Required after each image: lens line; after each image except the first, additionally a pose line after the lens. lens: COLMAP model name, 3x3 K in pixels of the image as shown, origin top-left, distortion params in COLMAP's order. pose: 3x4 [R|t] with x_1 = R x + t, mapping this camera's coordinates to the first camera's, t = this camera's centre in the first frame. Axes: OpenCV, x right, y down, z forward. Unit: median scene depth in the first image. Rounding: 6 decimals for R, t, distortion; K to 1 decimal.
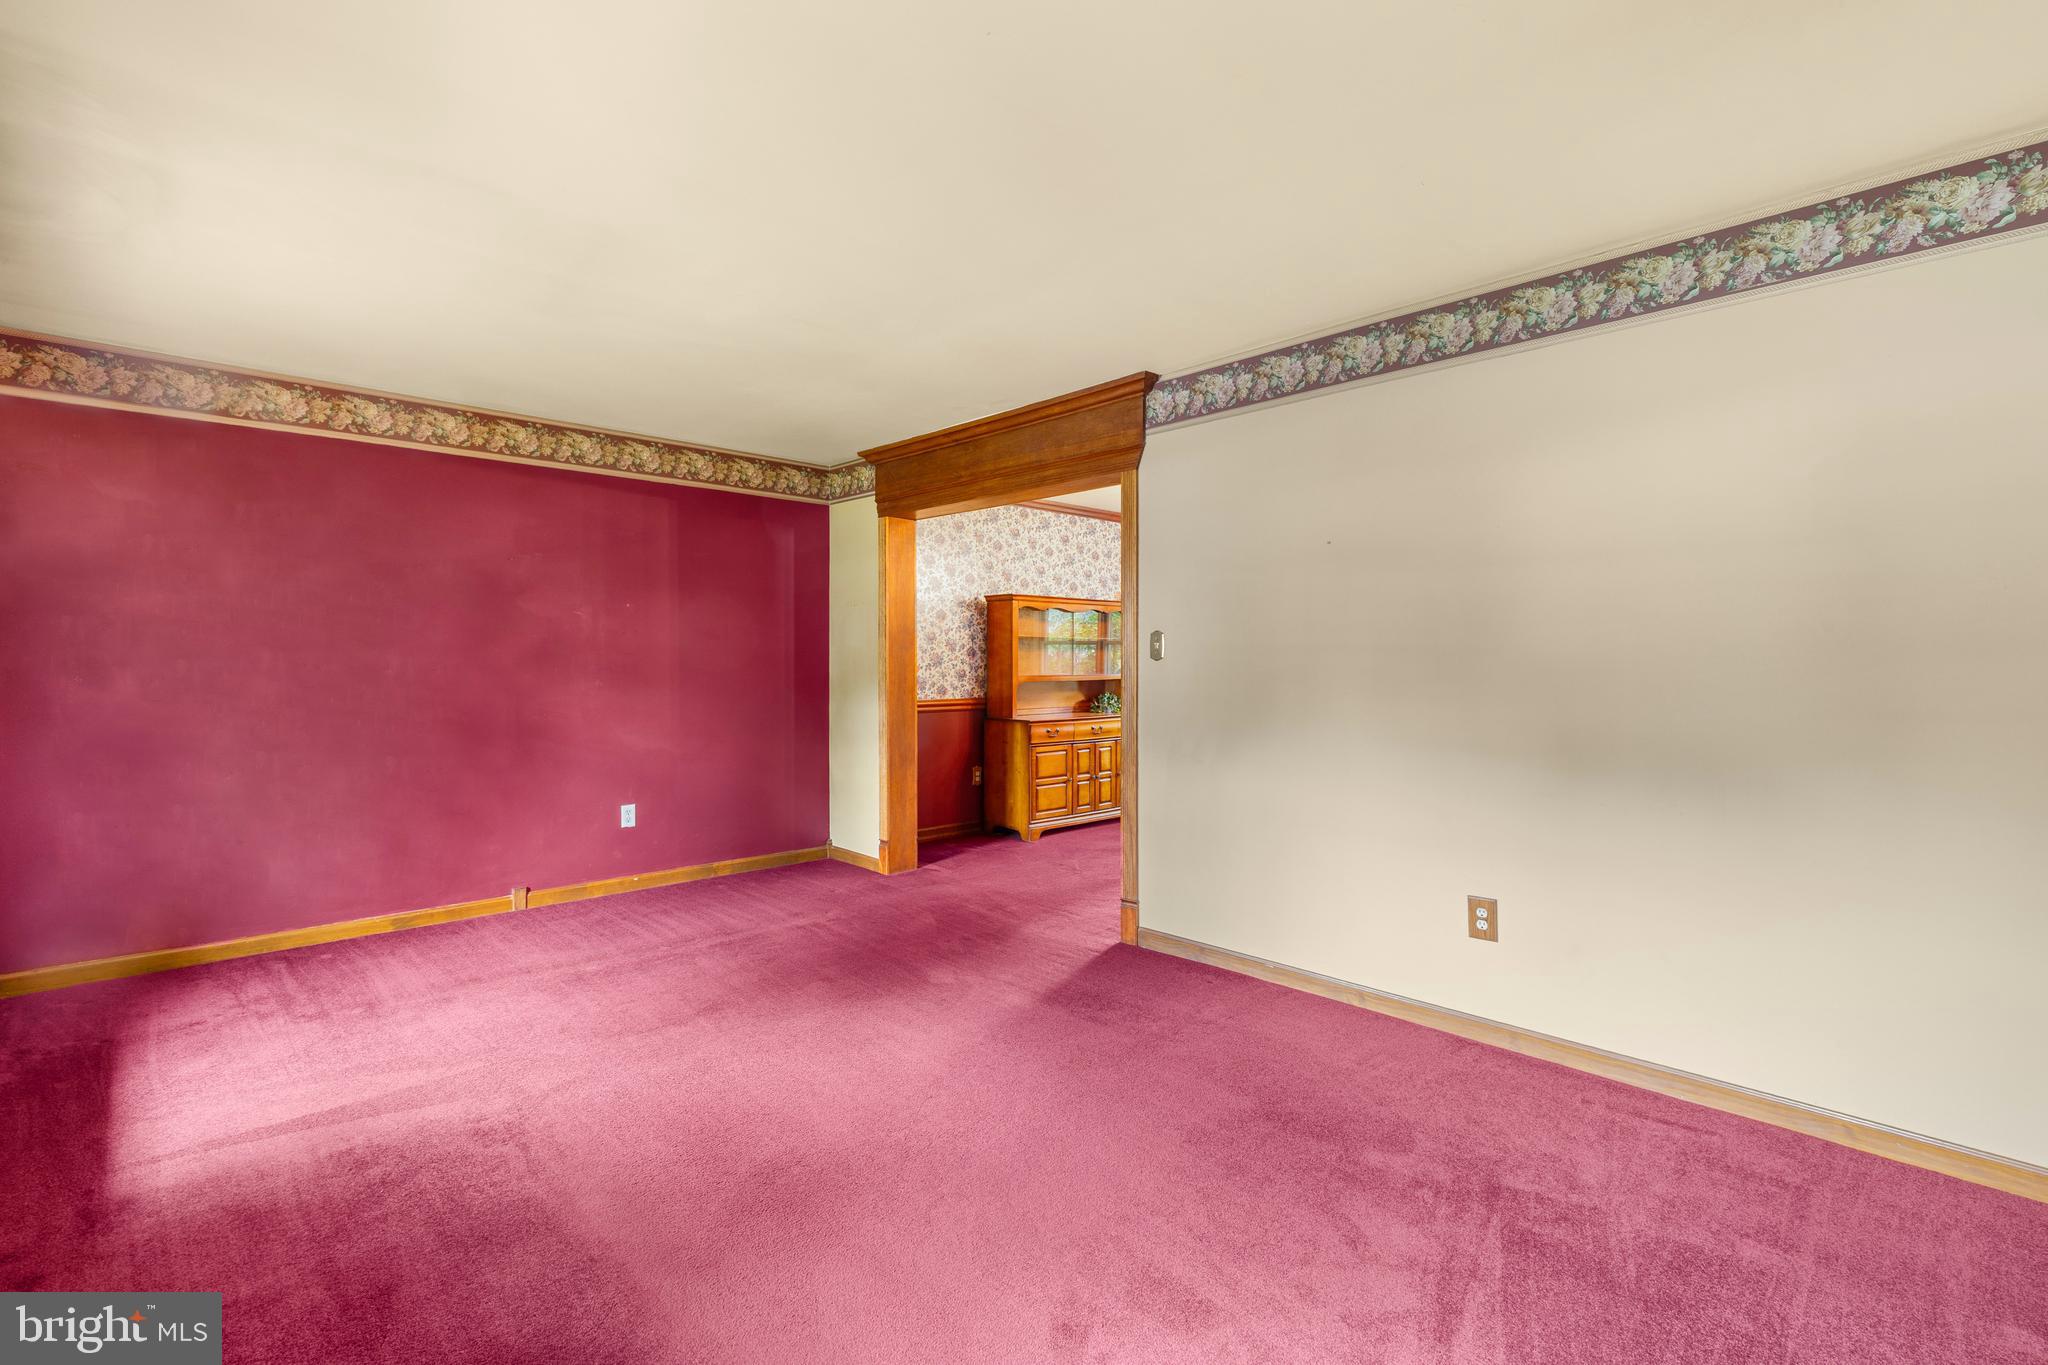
lens RADIAL K [[924.0, 0, 1035.3], [0, 924.0, 668.6], [0, 0, 1]] dist [-0.002764, 0.001237]
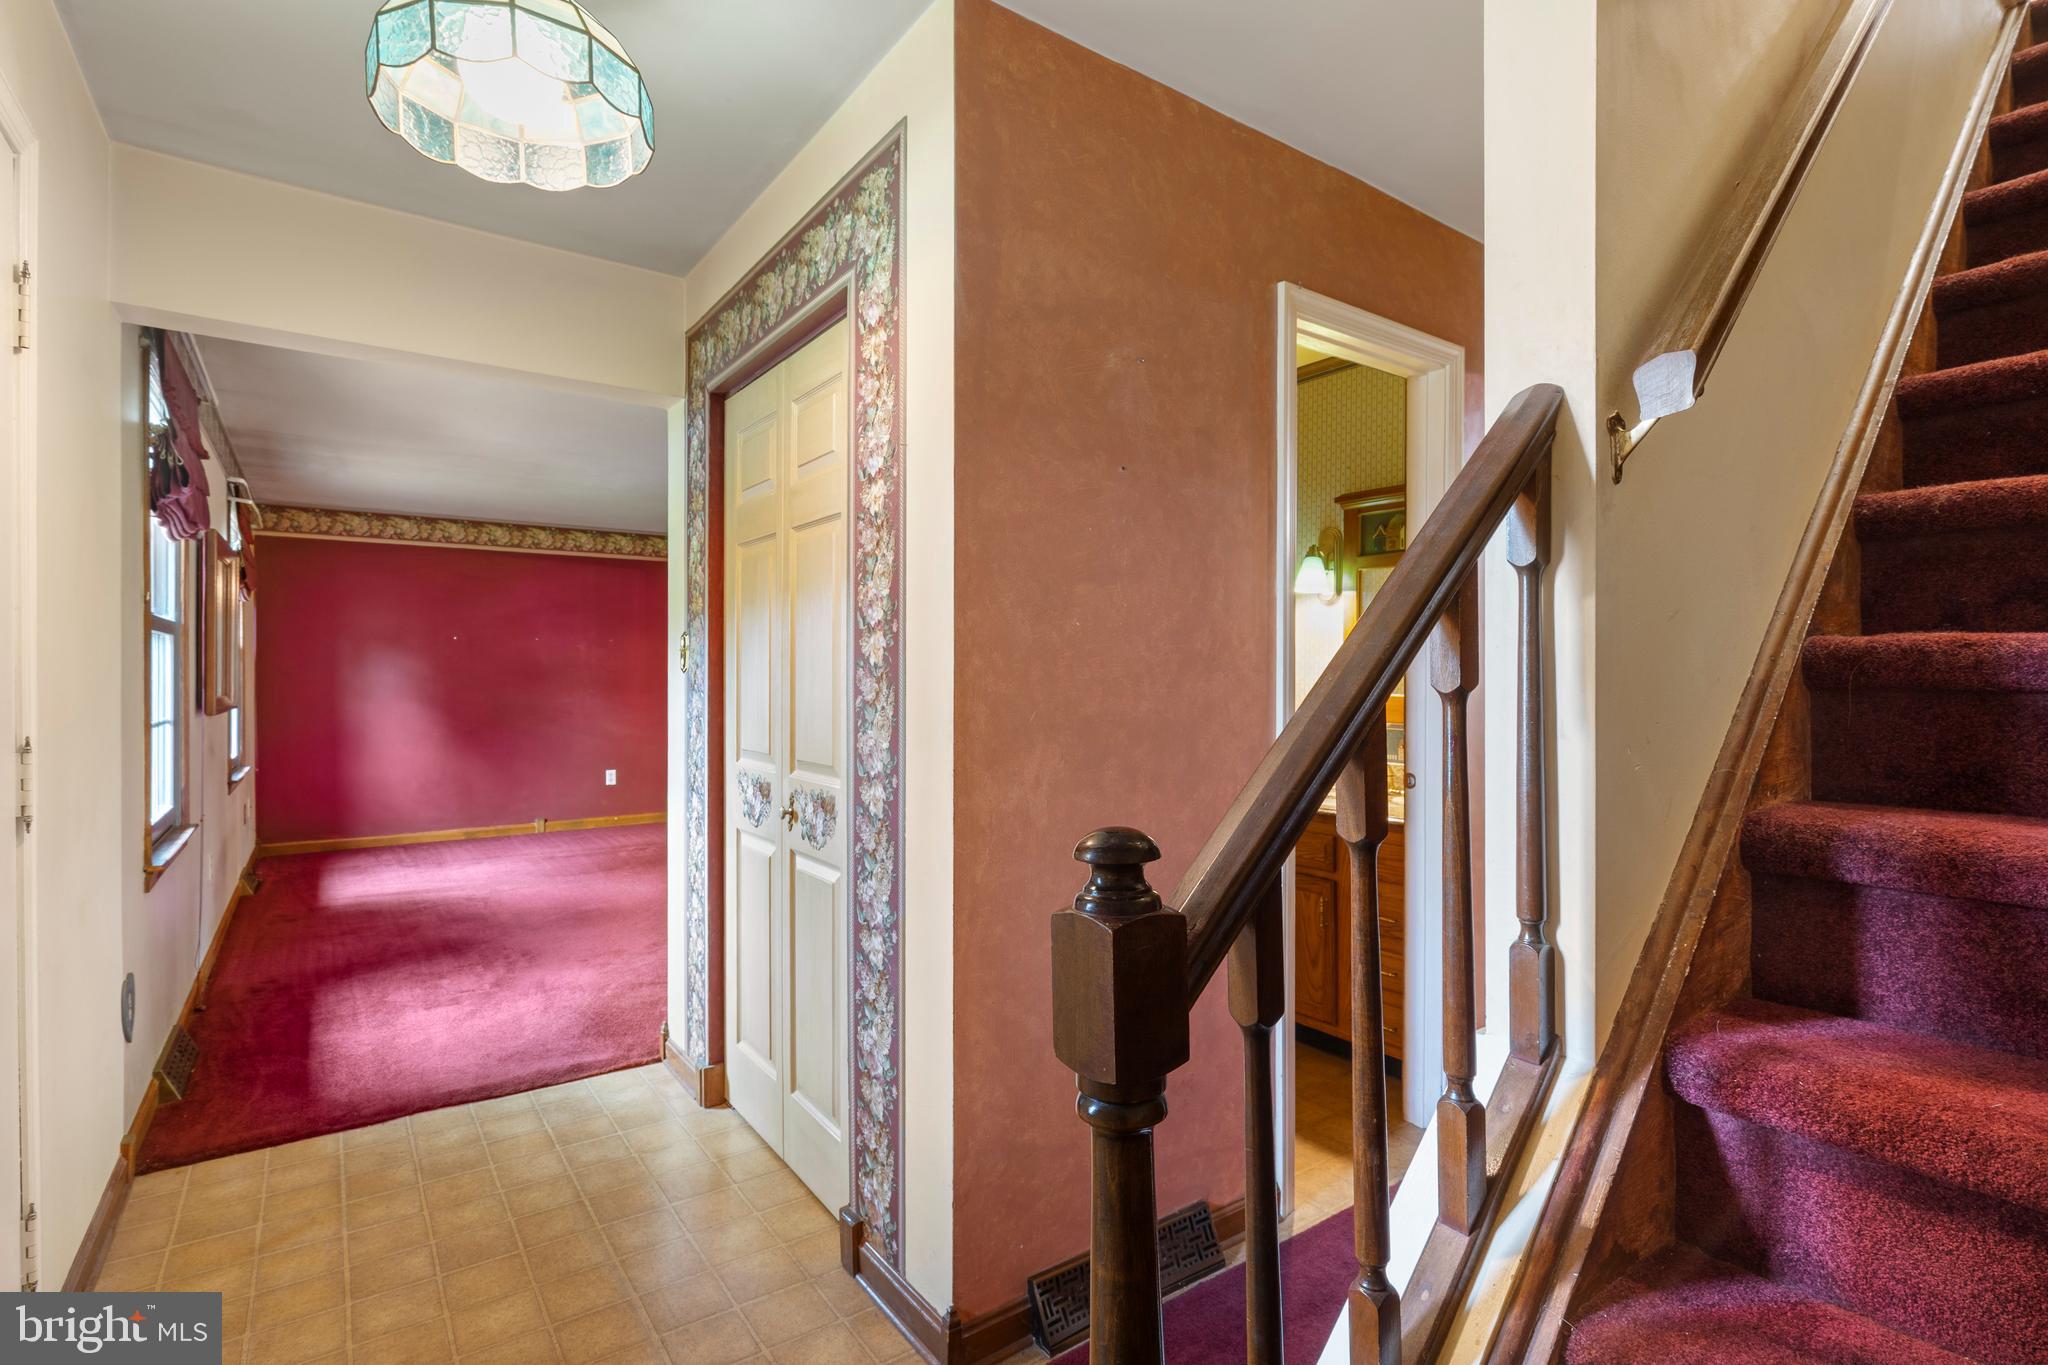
lens RADIAL K [[965.3, 0, 1016.4], [0, 965.3, 674.8], [0, 0, 1]] dist [0.000913, -0.001692]
pose [[0.987667, -0.005393, -0.156477, 0.360456], [0.004340, 0.999966, -0.007070, 0.001872], [0.156510, 0.006304, 0.987656, -0.365155]]
